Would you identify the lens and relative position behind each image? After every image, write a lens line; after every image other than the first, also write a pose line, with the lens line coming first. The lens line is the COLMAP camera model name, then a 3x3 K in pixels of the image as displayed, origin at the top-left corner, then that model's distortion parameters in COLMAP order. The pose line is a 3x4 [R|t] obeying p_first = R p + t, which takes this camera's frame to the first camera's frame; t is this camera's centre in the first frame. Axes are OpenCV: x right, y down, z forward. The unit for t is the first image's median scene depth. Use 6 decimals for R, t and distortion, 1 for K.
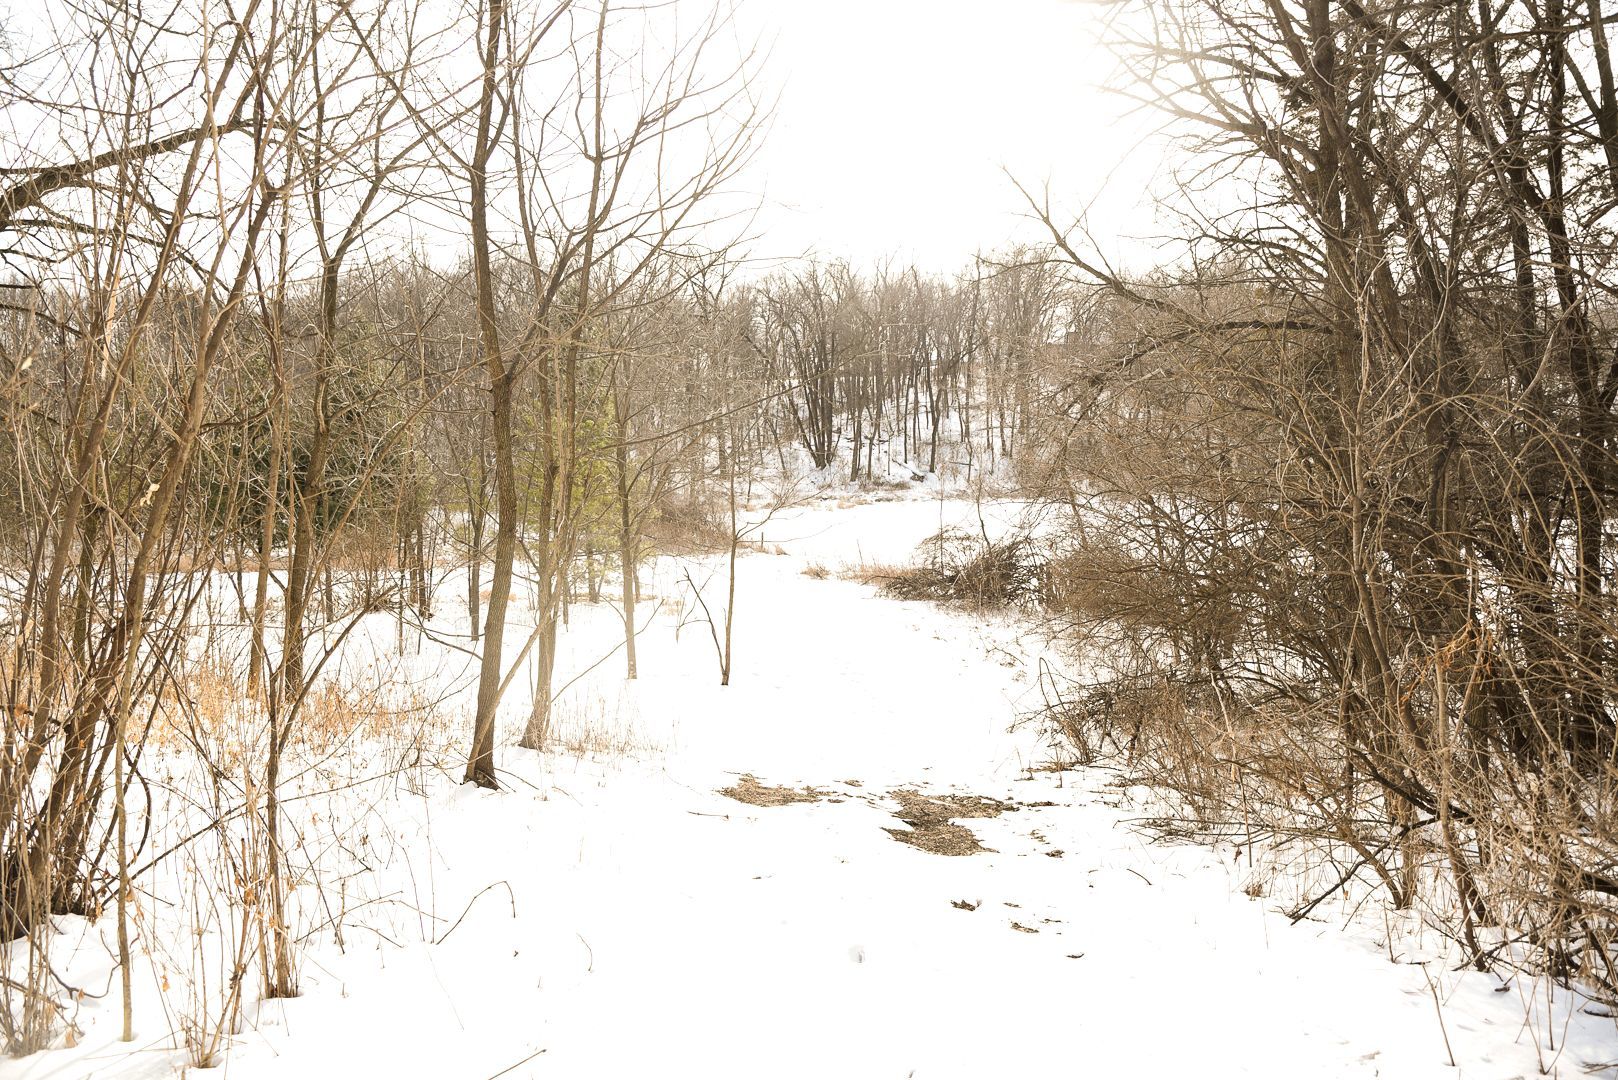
lens RADIAL K [[1102.9, 0, 811.1], [0, 1102.9, 544.0], [0, 0, 1]] dist [-0.061658, 0.007057]
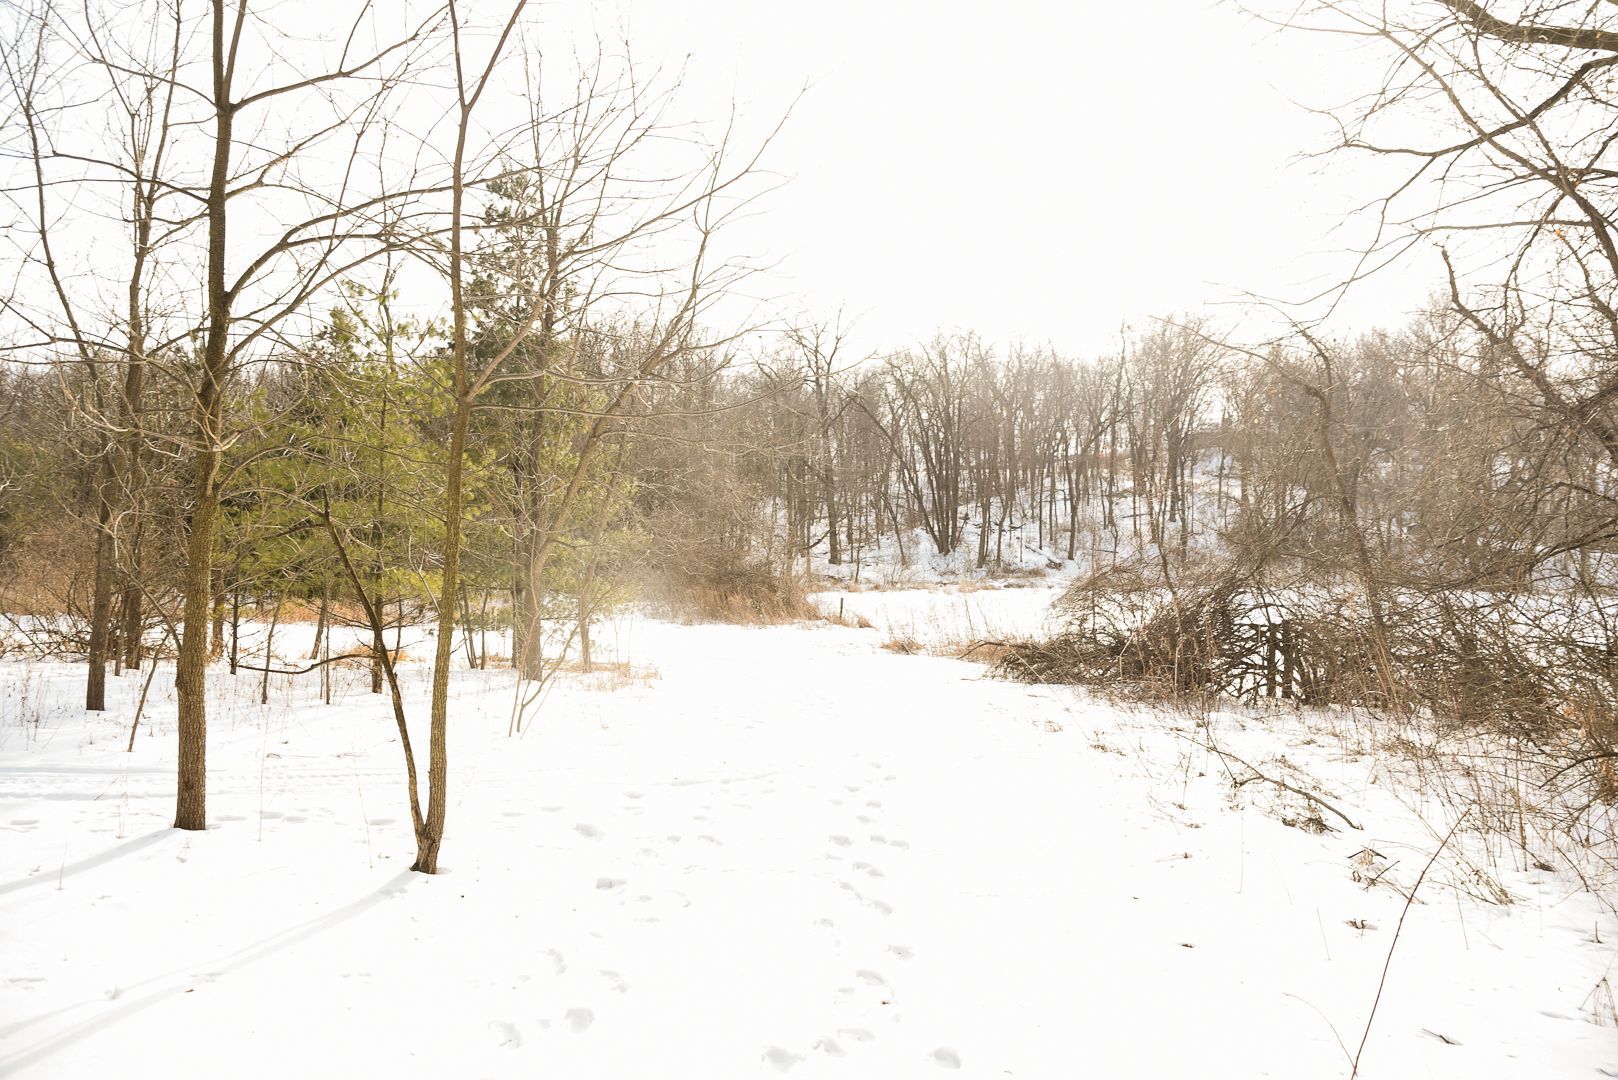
lens RADIAL K [[1102.9, 0, 805.7], [0, 1102.9, 538.9], [0, 0, 1]] dist [-0.061658, 0.007057]
pose [[0.991956, 0.015423, -0.125636, 0.009363], [-0.027888, 0.994789, -0.098068, 0.008953], [0.123469, 0.100783, 0.987217, 0.100979]]
